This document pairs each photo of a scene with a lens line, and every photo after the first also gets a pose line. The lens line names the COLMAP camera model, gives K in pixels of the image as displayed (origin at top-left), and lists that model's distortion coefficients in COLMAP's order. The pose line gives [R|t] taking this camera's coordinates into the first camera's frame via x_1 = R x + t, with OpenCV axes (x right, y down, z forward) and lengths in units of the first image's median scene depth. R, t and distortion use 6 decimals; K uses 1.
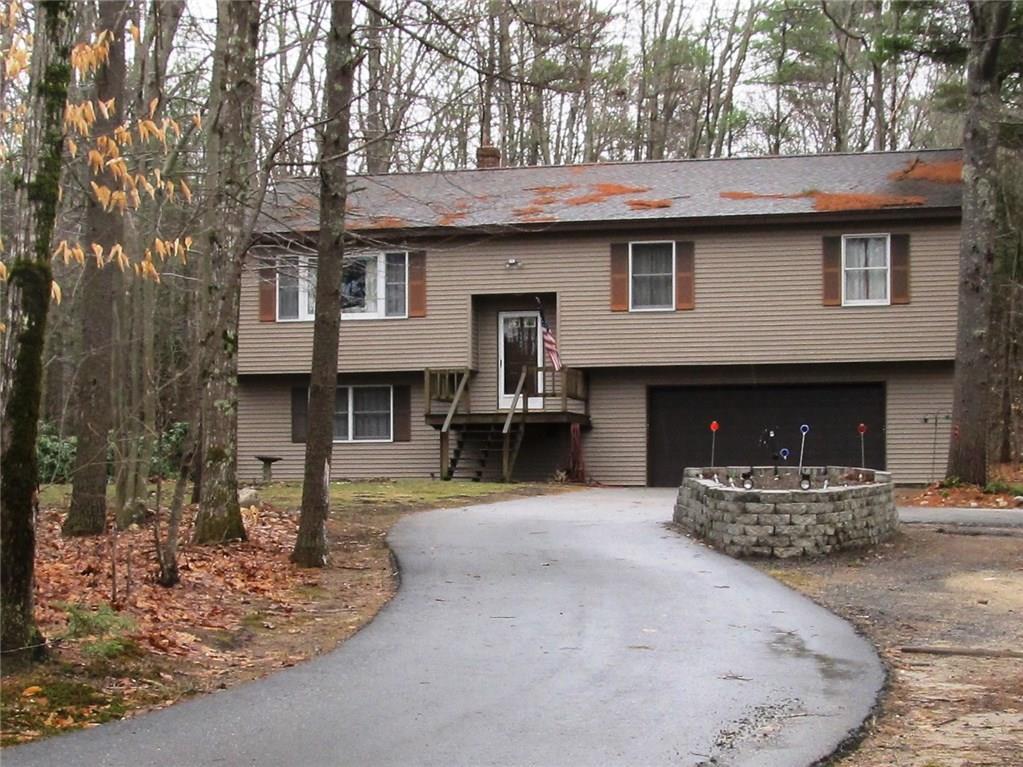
lens RADIAL K [[841.9, 0, 512.0], [0, 841.9, 383.6], [0, 0, 1]] dist [-0.048584, 0.012804]
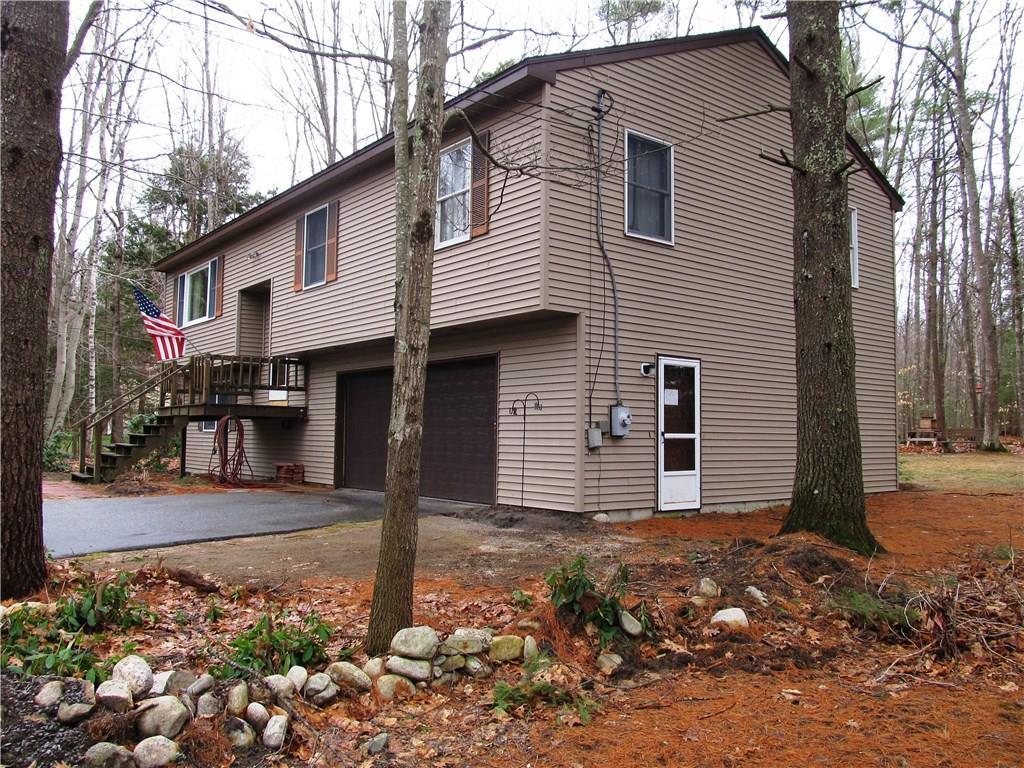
lens RADIAL K [[842.7, 0, 511.8], [0, 842.7, 384.8], [0, 0, 1]] dist [-0.048584, 0.012804]
pose [[0.735239, -0.021448, -0.677468, 0.901133], [0.017854, 0.999765, -0.012276, 0.029710], [0.677573, -0.003069, 0.735450, 0.473346]]
